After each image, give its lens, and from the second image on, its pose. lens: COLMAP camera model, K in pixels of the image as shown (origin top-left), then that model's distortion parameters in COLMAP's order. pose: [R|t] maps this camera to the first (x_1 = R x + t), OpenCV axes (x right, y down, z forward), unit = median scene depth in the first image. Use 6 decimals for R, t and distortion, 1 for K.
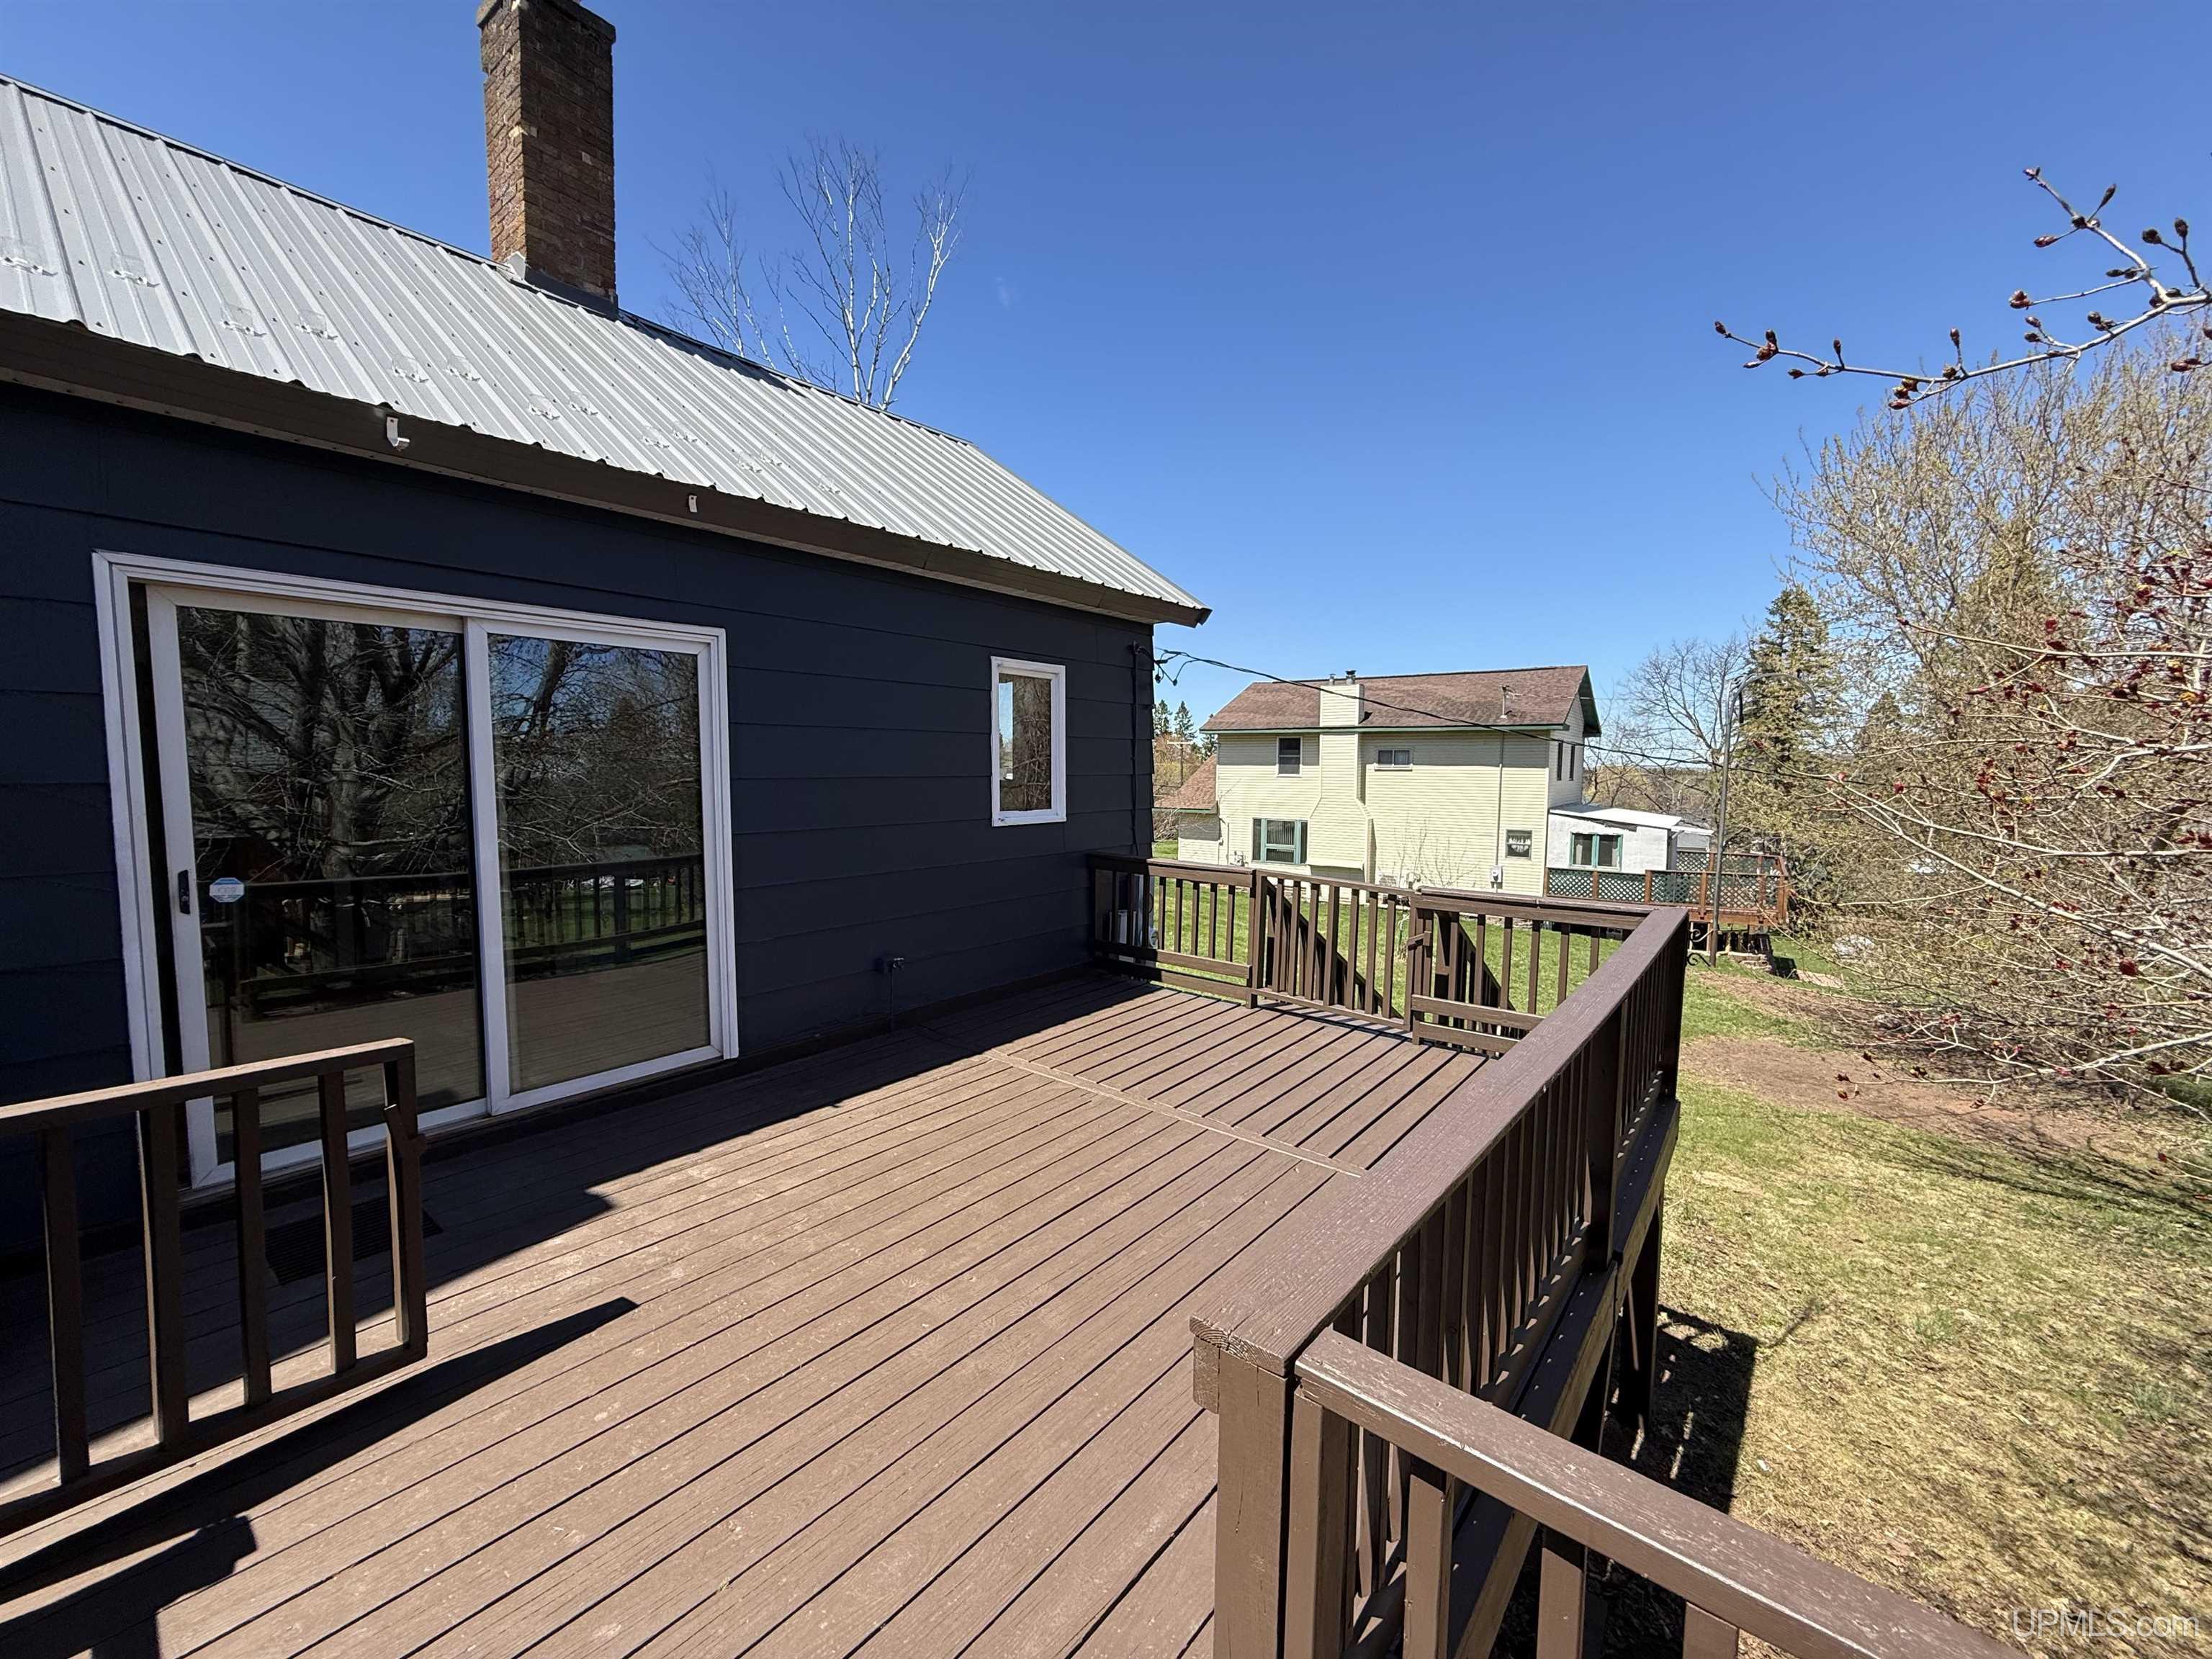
lens RADIAL K [[893.4, 0, 1106.0], [0, 893.4, 829.5], [0, 0, 1]] dist [-0.000469, -0.000093]
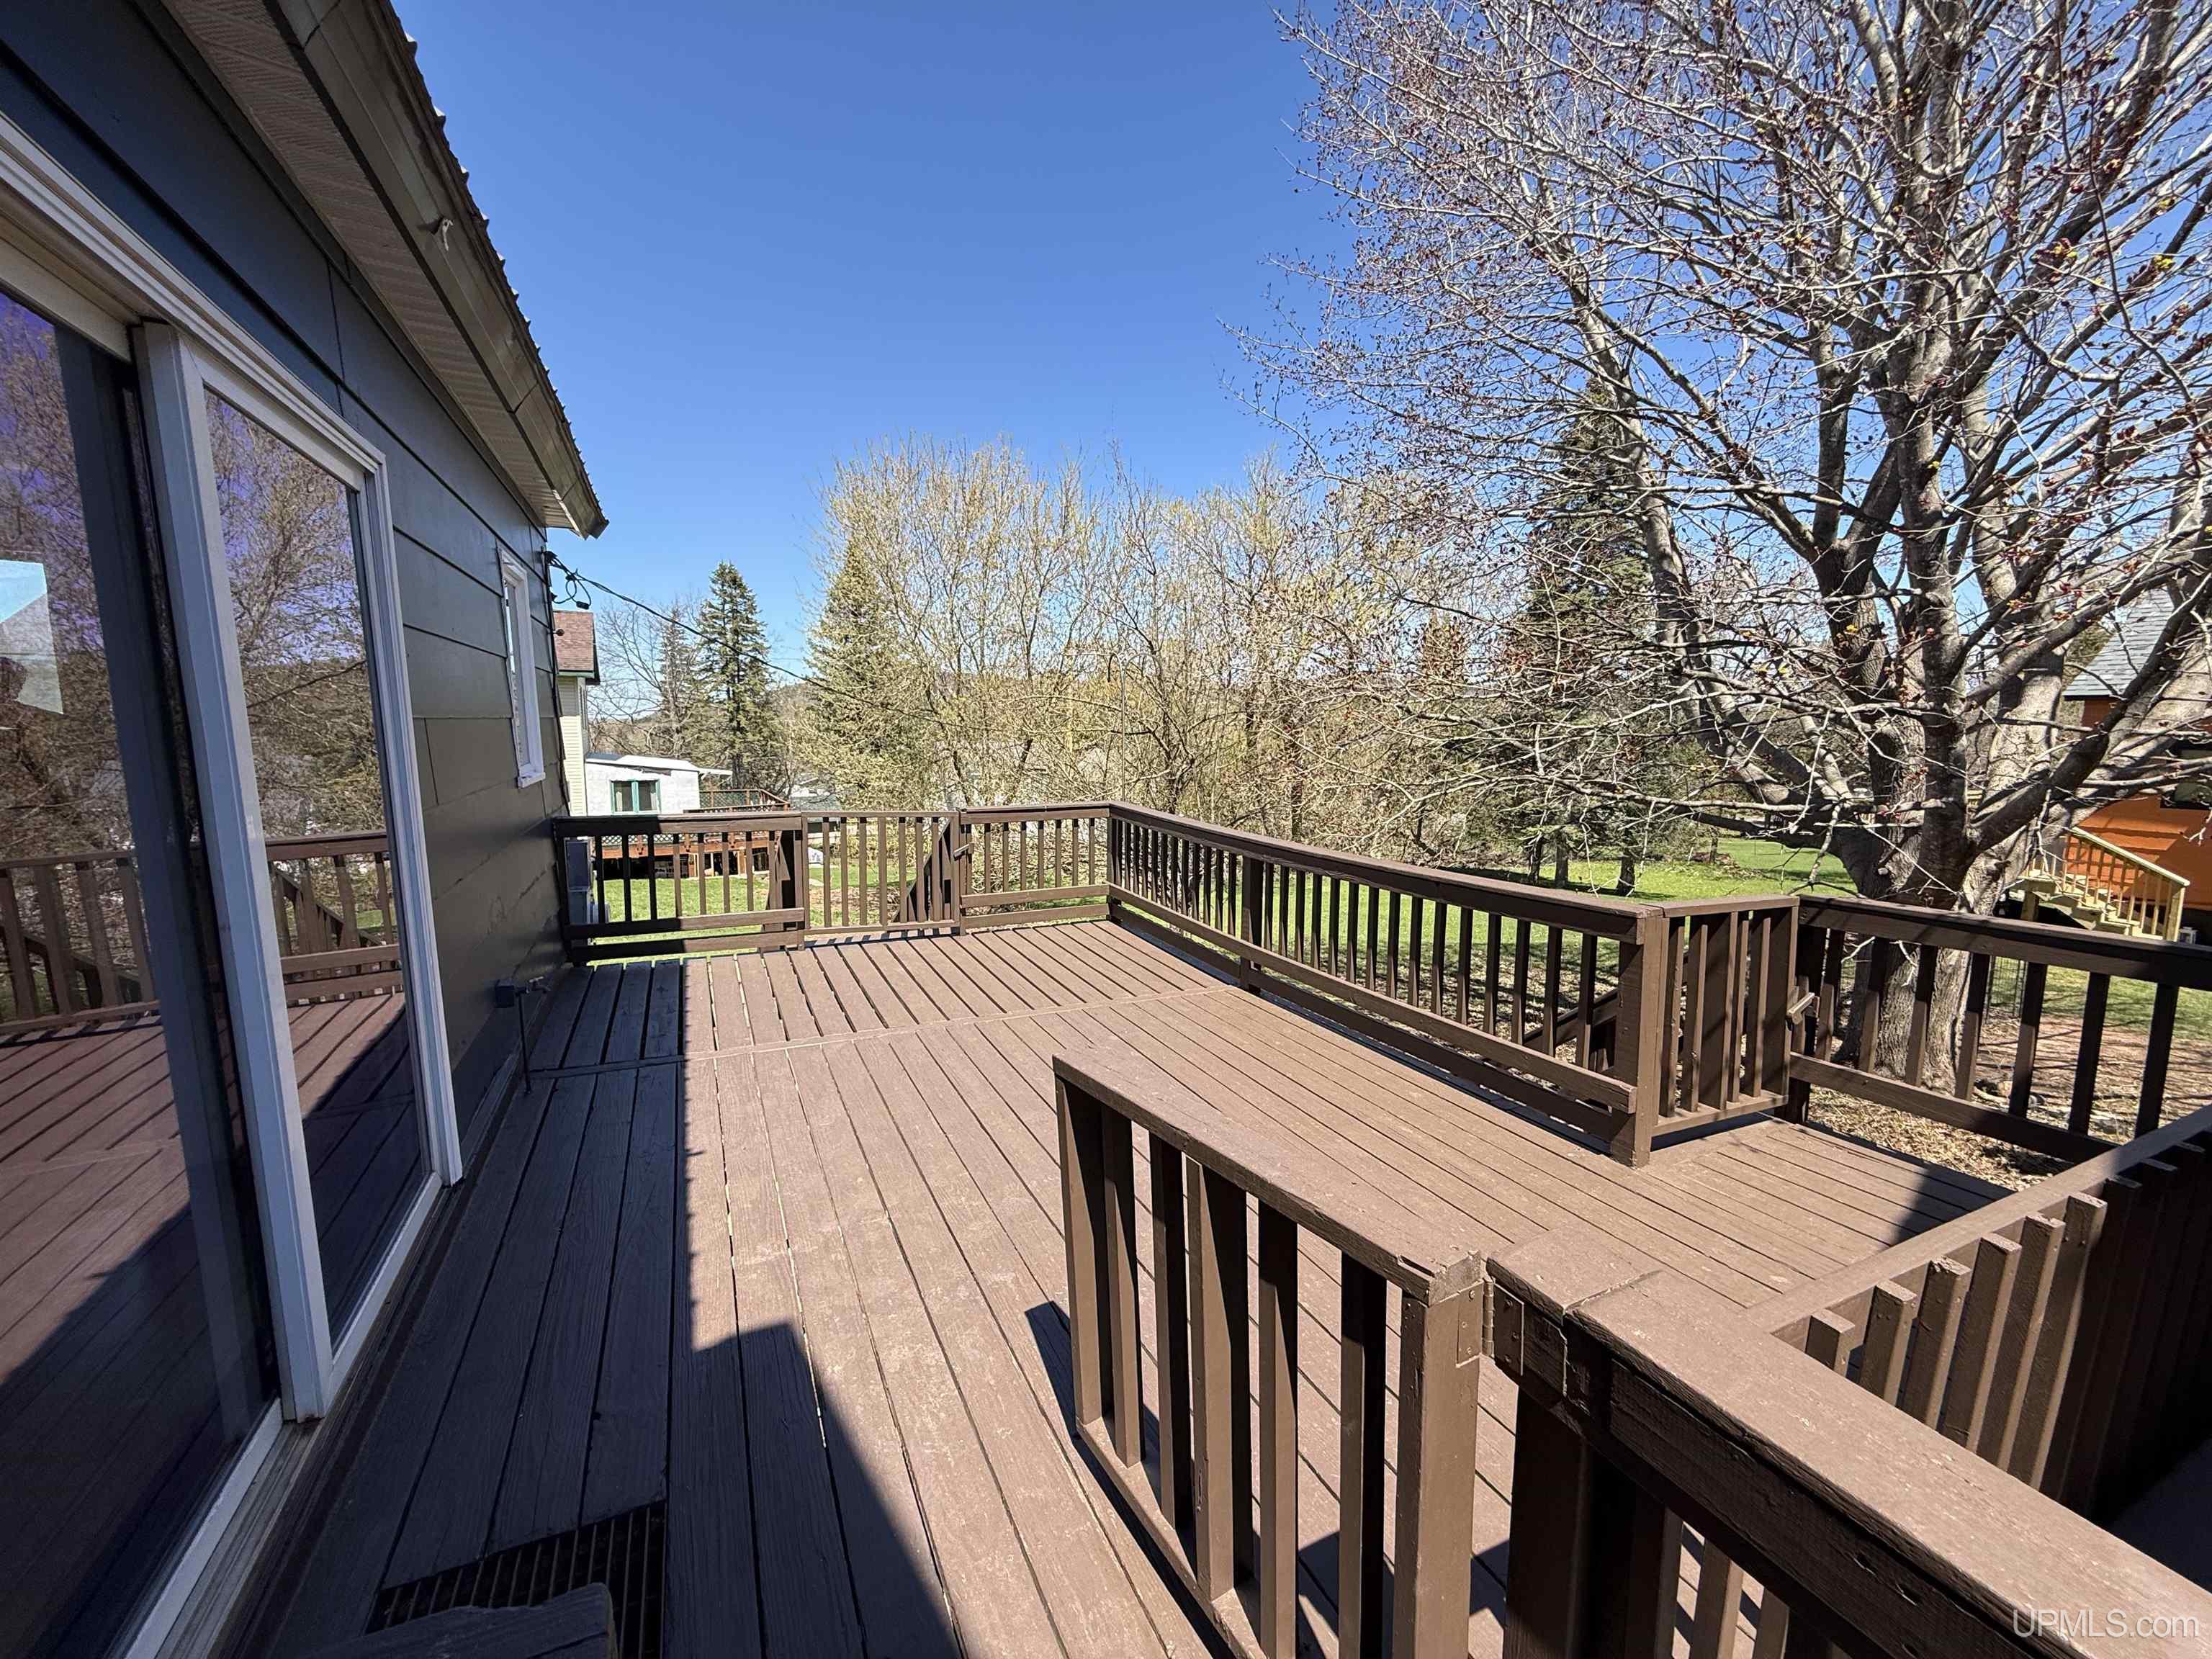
lens RADIAL K [[893.4, 0, 1106.0], [0, 893.4, 829.5], [0, 0, 1]] dist [-0.000469, -0.000093]
pose [[0.411852, -0.115352, 0.903920, -0.759494], [0.065239, 0.993143, 0.097013, -0.013926], [-0.908912, 0.019016, 0.416554, 0.339945]]
